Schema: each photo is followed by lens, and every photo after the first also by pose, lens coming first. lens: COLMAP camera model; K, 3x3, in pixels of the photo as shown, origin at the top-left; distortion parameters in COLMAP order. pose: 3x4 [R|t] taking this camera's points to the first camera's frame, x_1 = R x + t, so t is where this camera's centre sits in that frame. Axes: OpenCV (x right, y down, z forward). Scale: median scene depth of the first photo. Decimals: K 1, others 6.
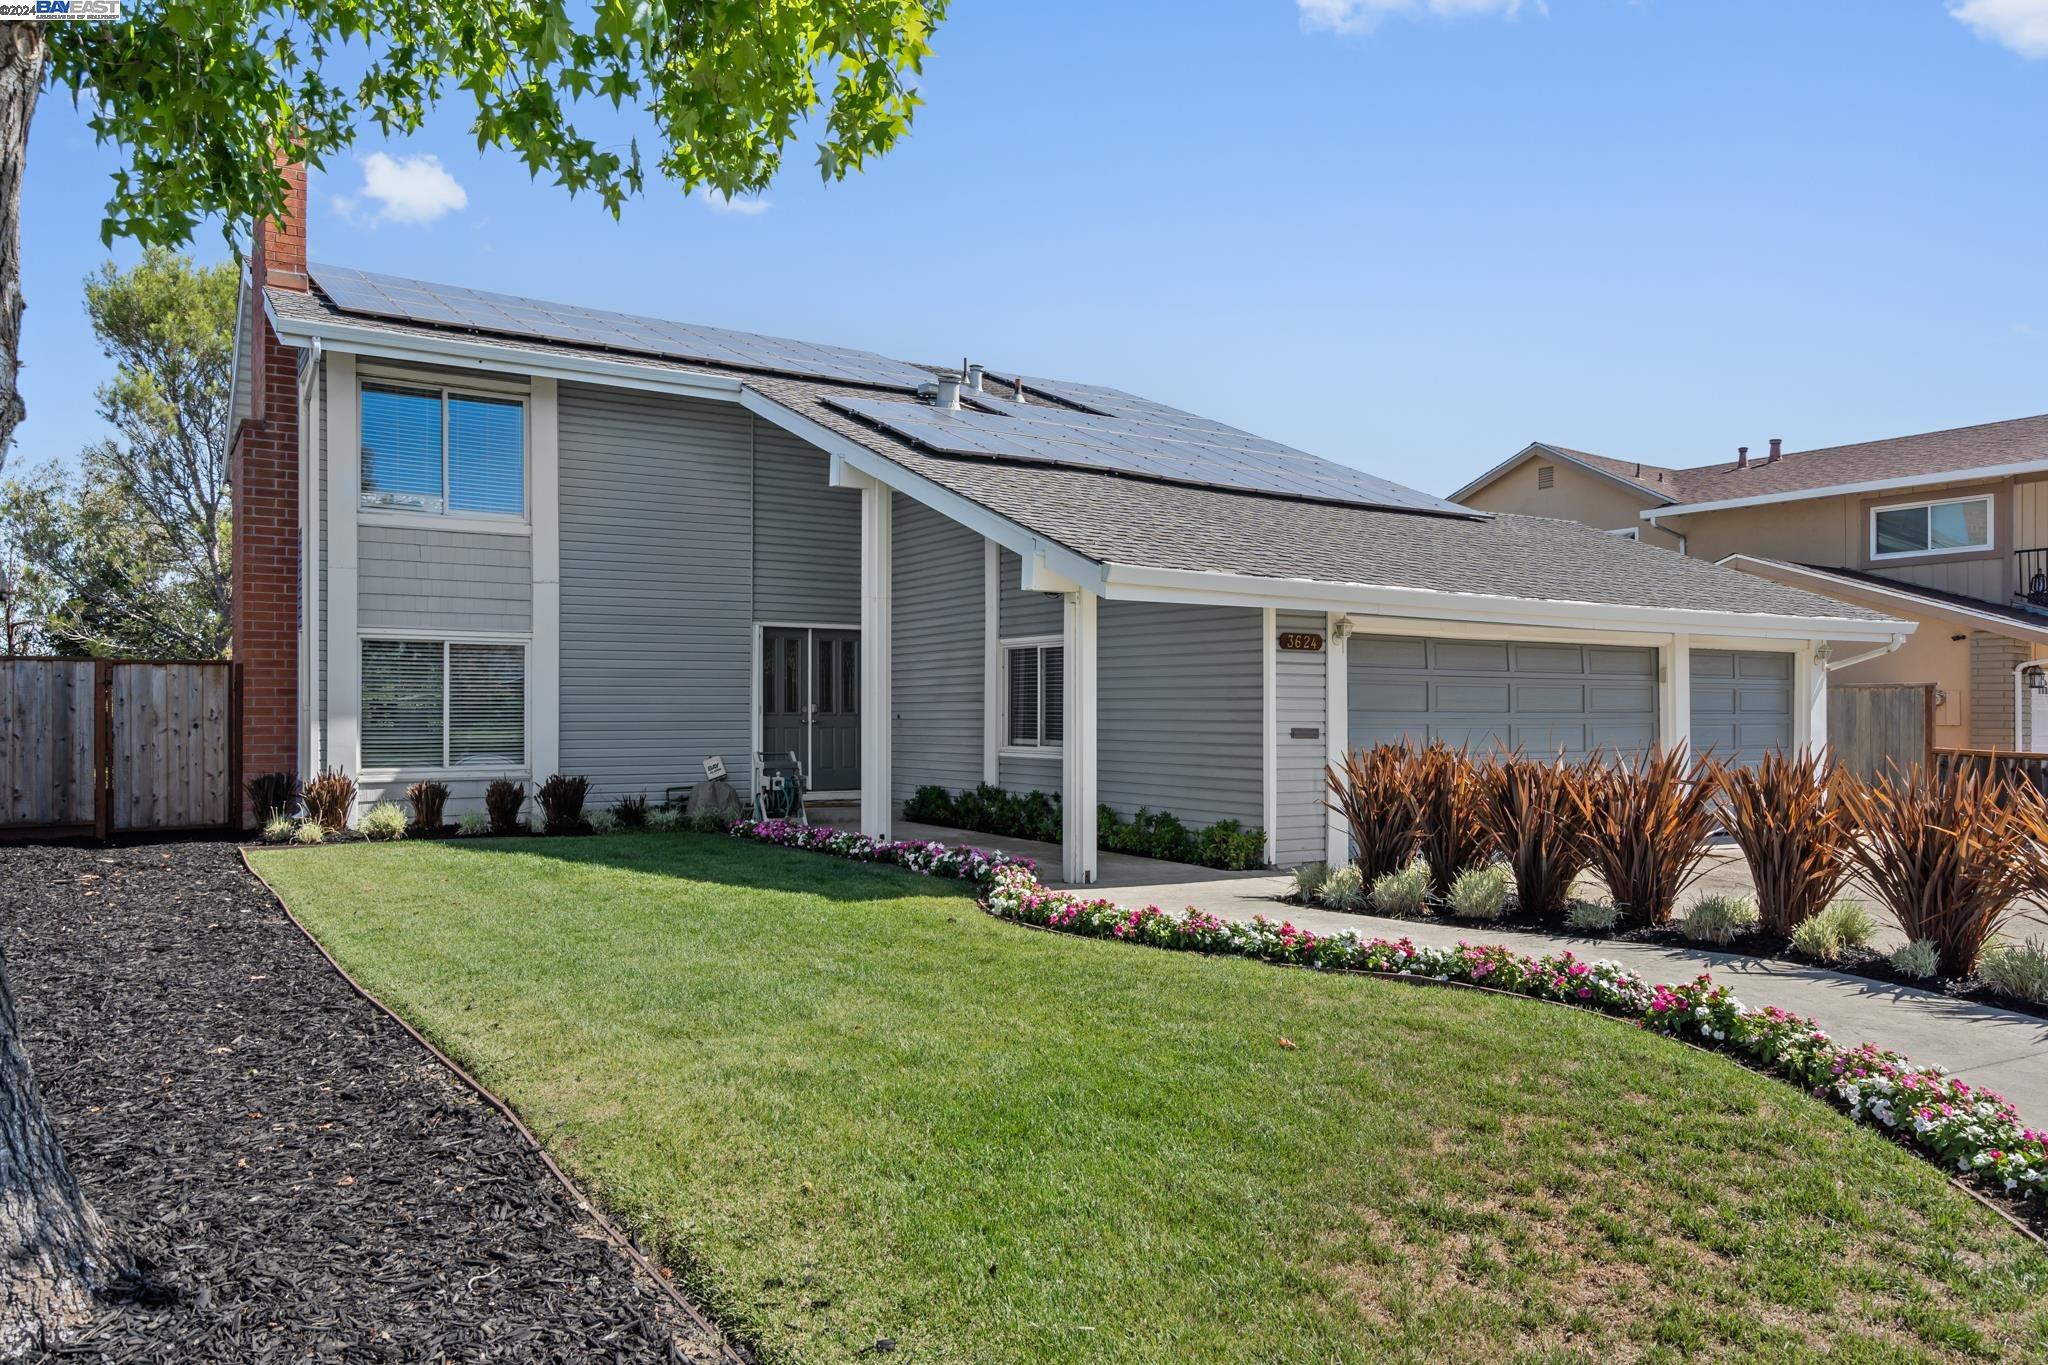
lens RADIAL K [[1416.6, 0, 1026.5], [0, 1416.6, 696.3], [0, 0, 1]] dist [-0.003186, -0.000275]
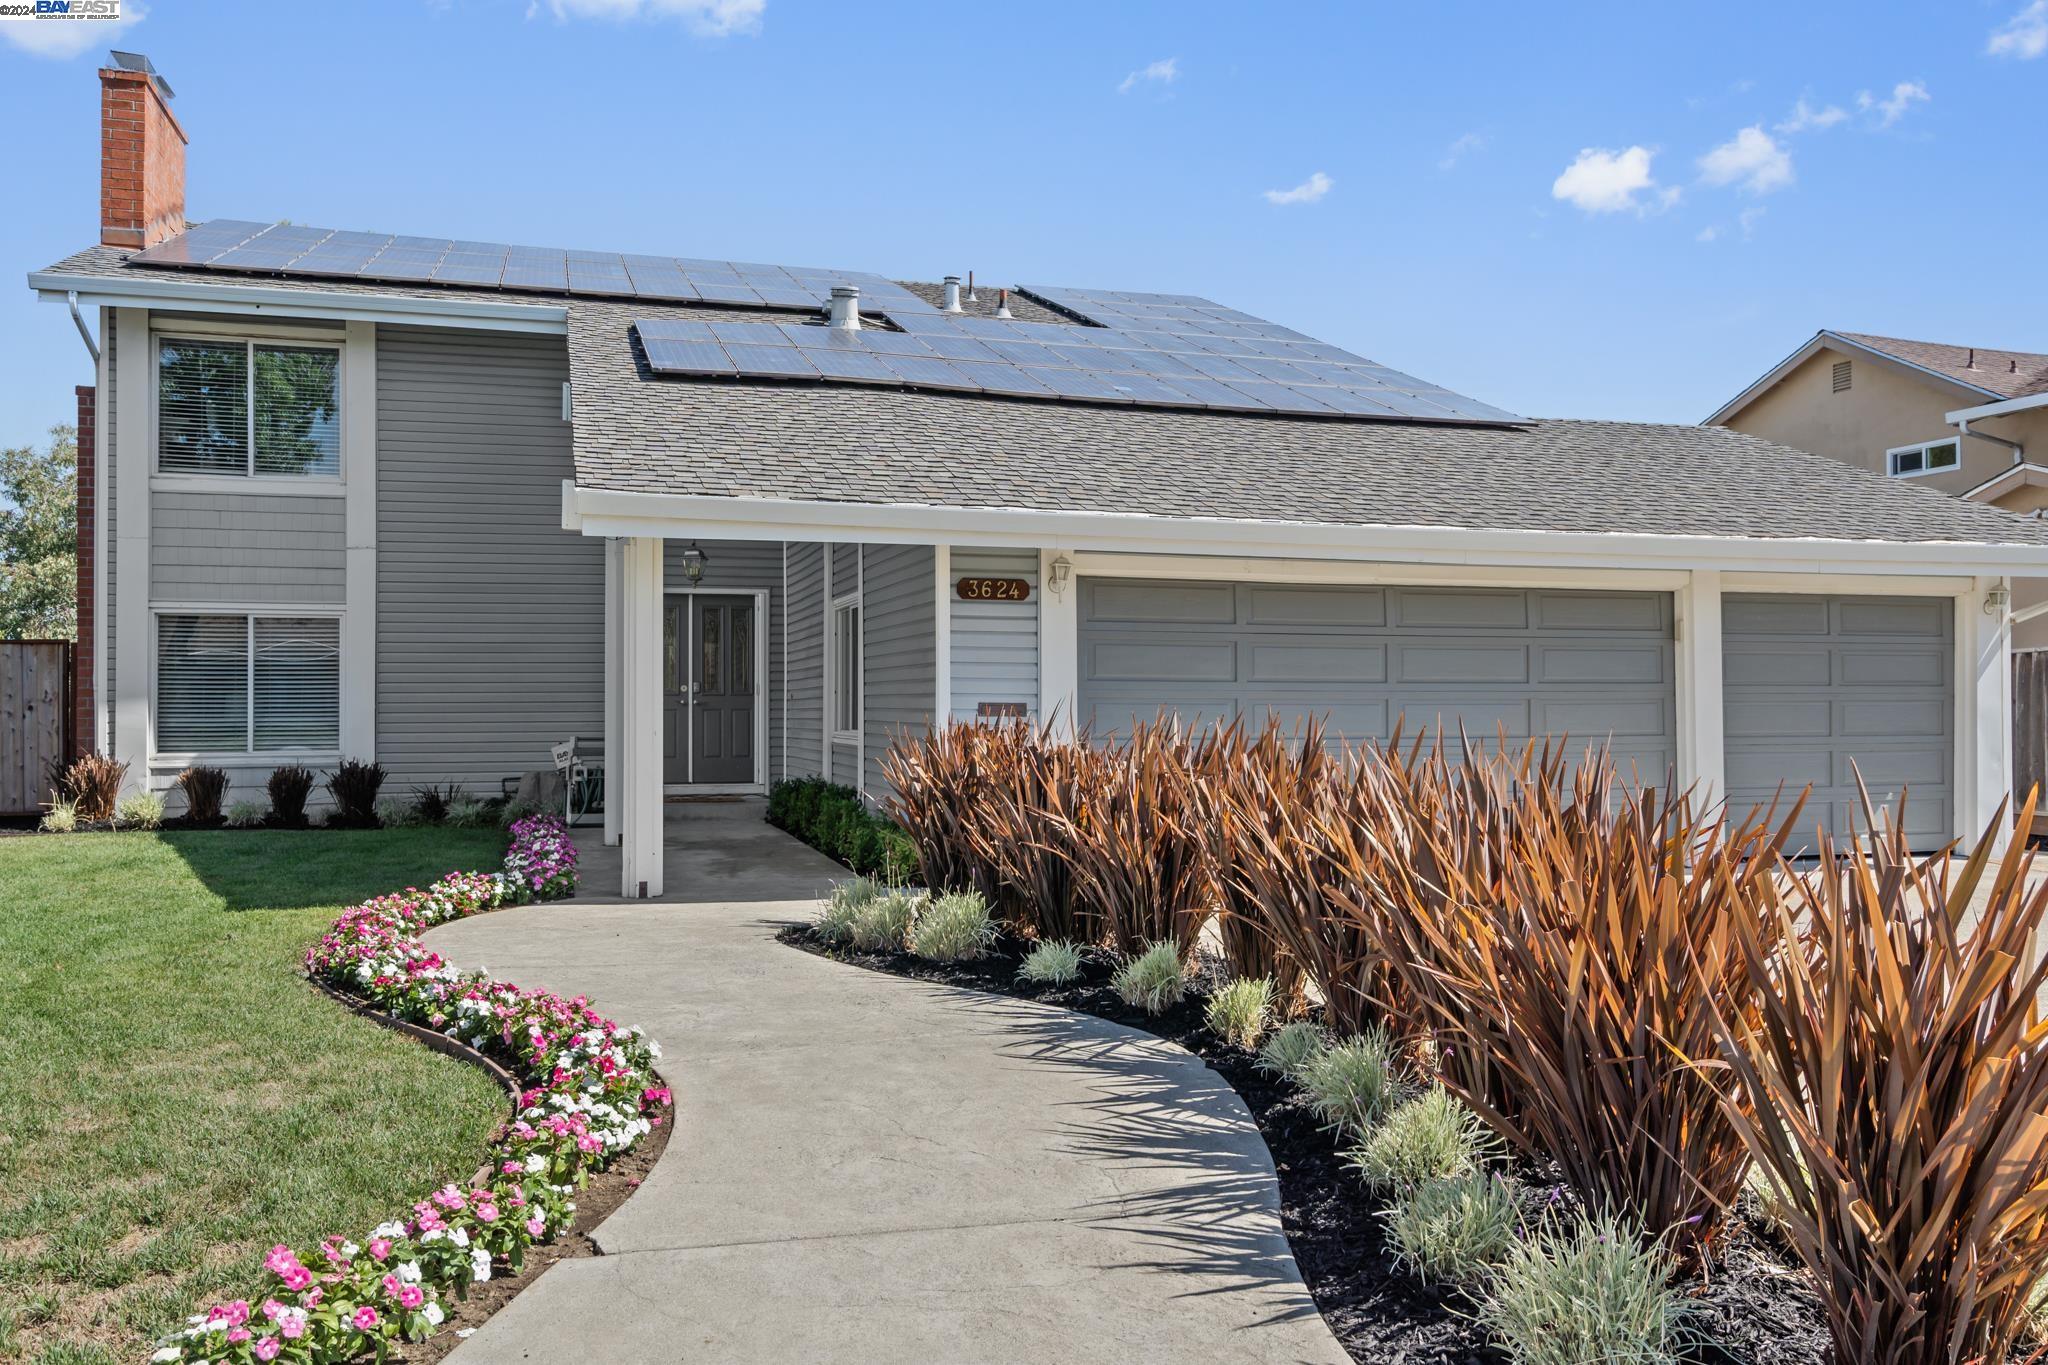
lens RADIAL K [[1609.5, 0, 1018.3], [0, 1609.5, 676.7], [0, 0, 1]] dist [-0.002761, 0.000725]
pose [[0.959566, -0.007913, -0.281371, 0.360358], [0.005843, 0.999949, -0.008196, 0.012488], [0.281422, 0.006221, 0.959564, 0.141517]]
